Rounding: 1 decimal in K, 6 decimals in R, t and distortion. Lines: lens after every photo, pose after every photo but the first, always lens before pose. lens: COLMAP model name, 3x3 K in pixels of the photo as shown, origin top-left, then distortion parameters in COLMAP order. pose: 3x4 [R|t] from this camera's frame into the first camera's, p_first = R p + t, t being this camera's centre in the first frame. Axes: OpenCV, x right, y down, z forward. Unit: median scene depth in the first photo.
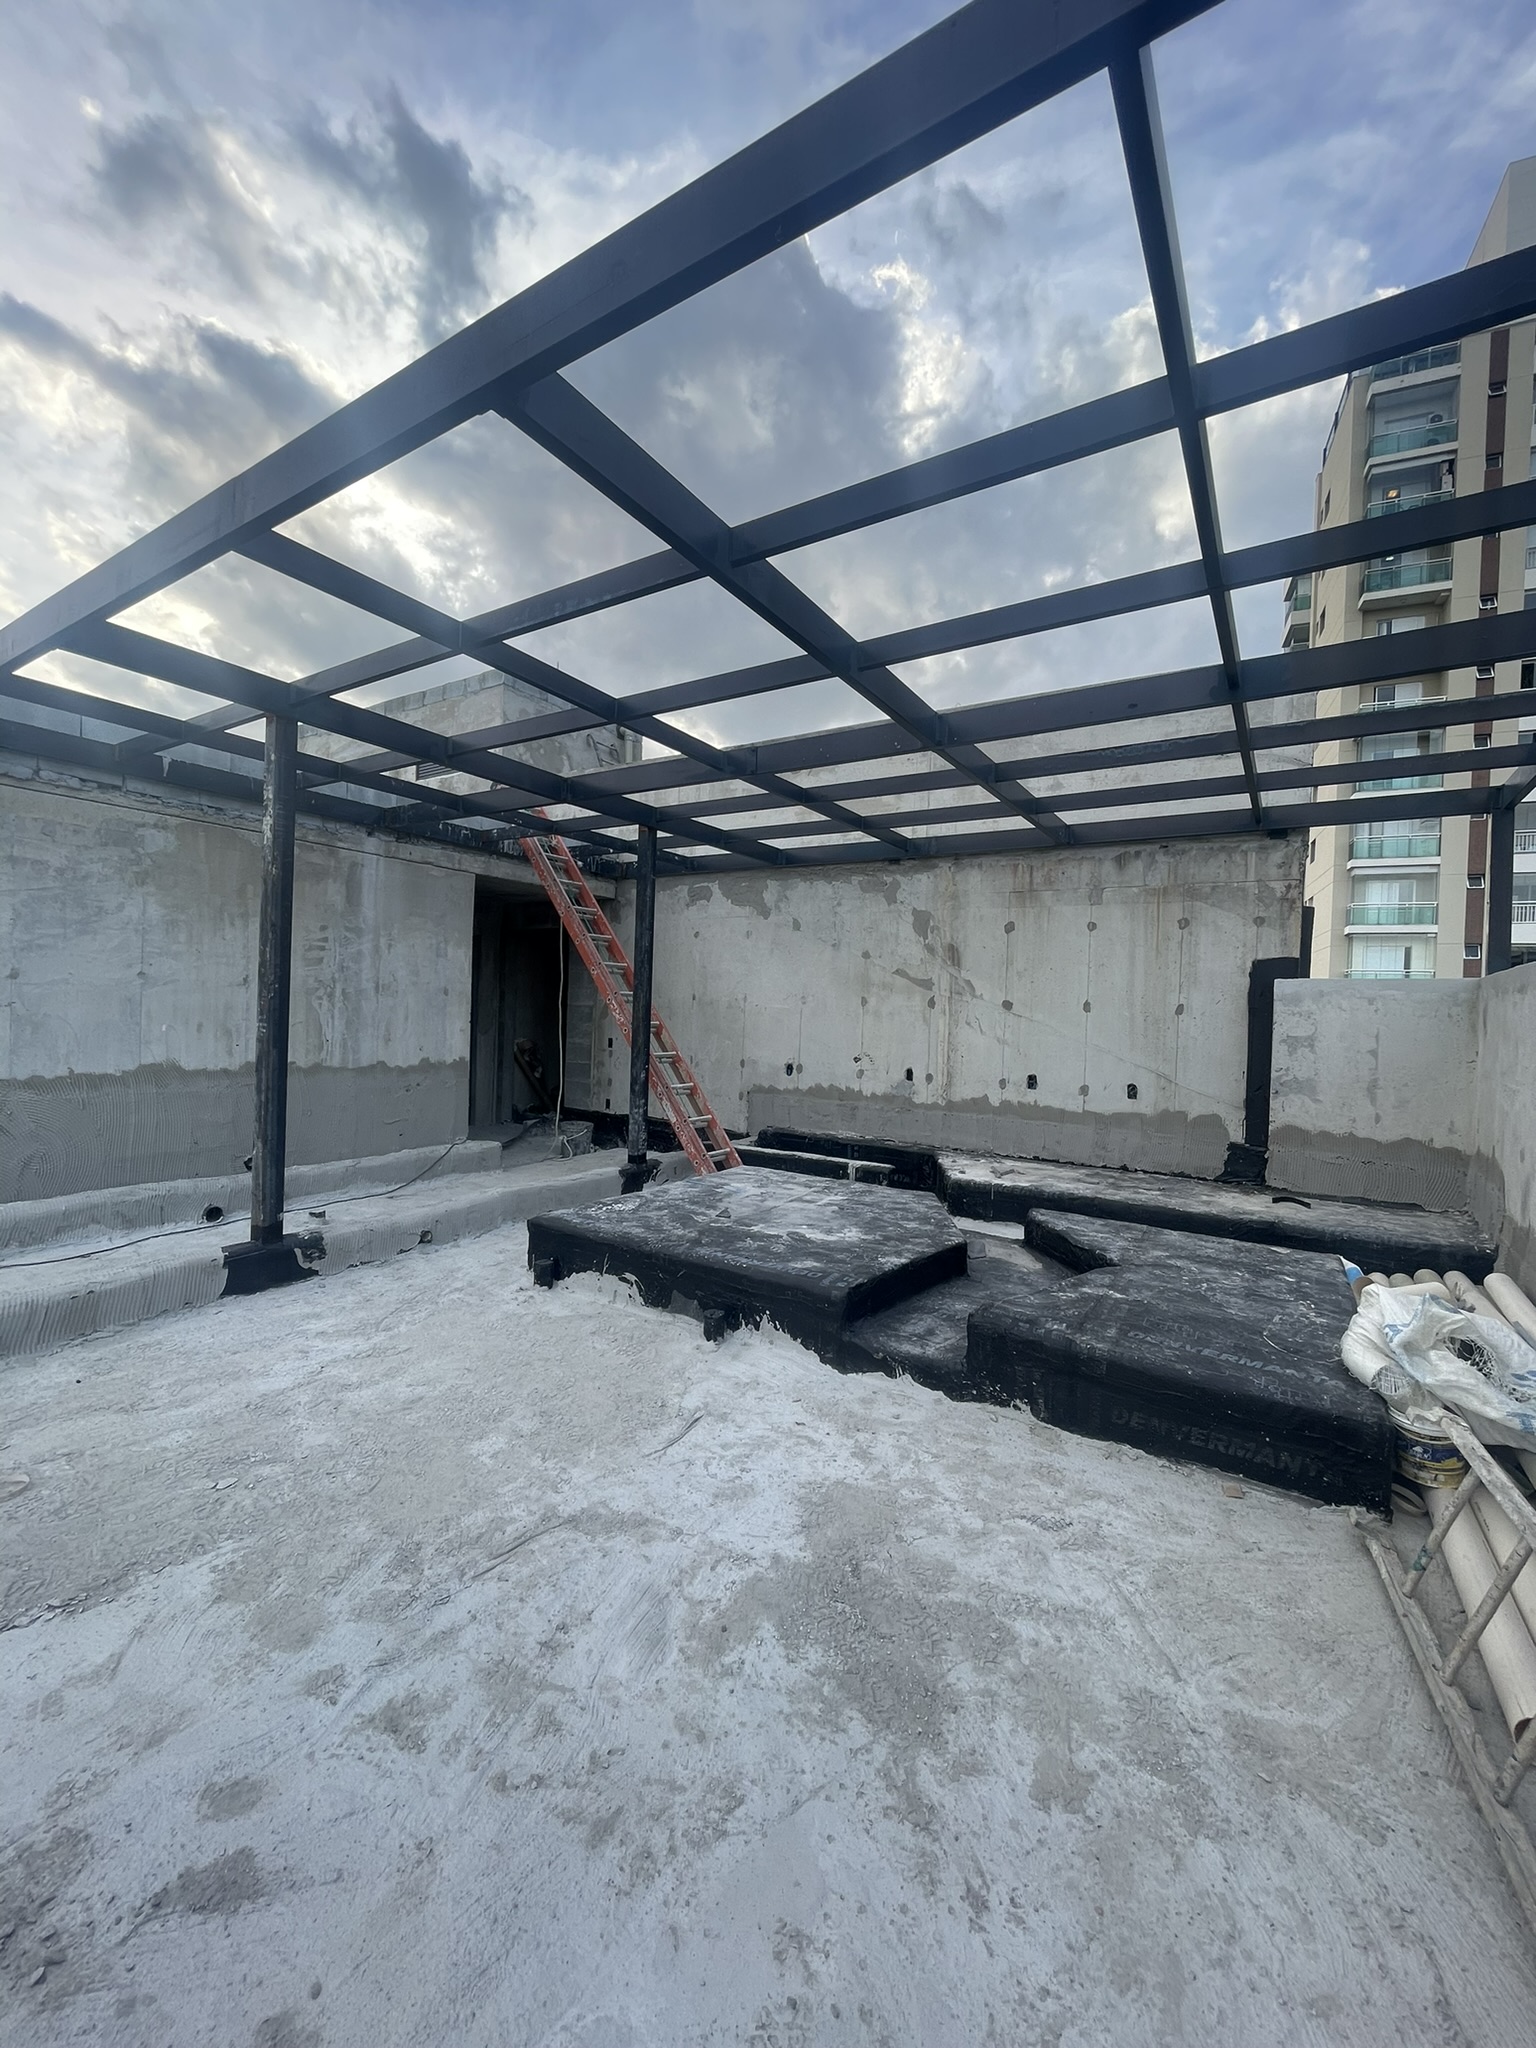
lens RADIAL K [[827.4, 0, 768.0], [0, 827.4, 1015.6], [0, 0, 1]] dist [-0.003677, -0.000380]
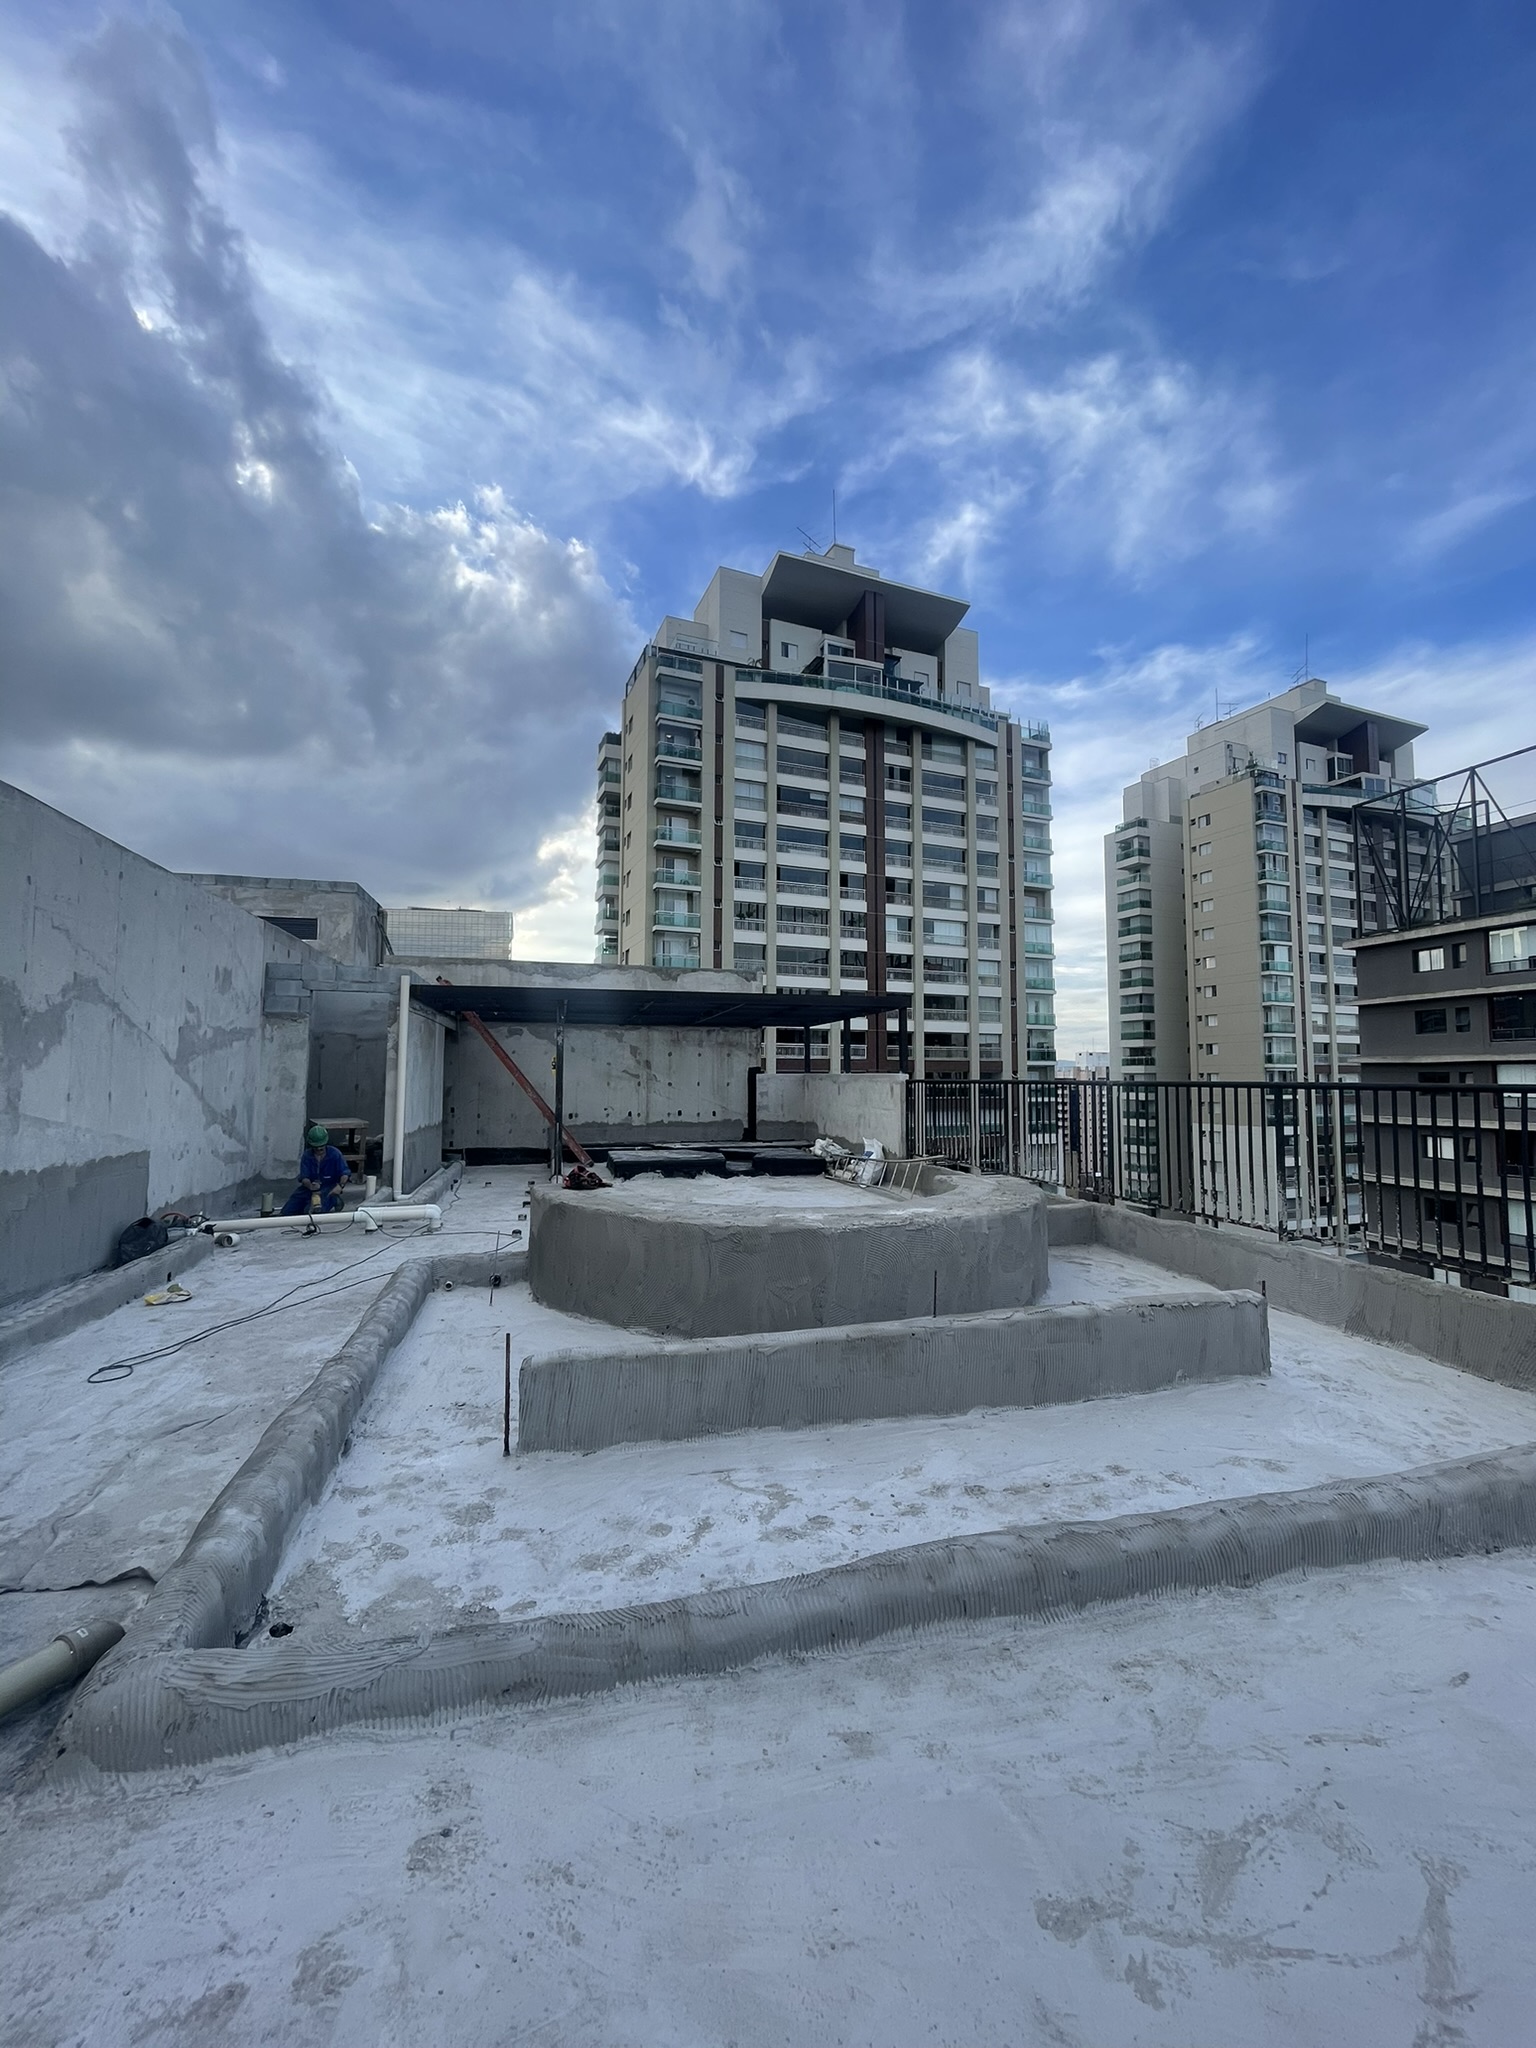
lens RADIAL K [[827.4, 0, 769.3], [0, 827.4, 1021.6], [0, 0, 1]] dist [-0.003677, -0.000380]
pose [[0.682805, 0.019721, 0.730334, -1.359379], [0.024560, 0.998451, -0.049923, -0.069164], [-0.730188, 0.052025, 0.681263, -0.979873]]
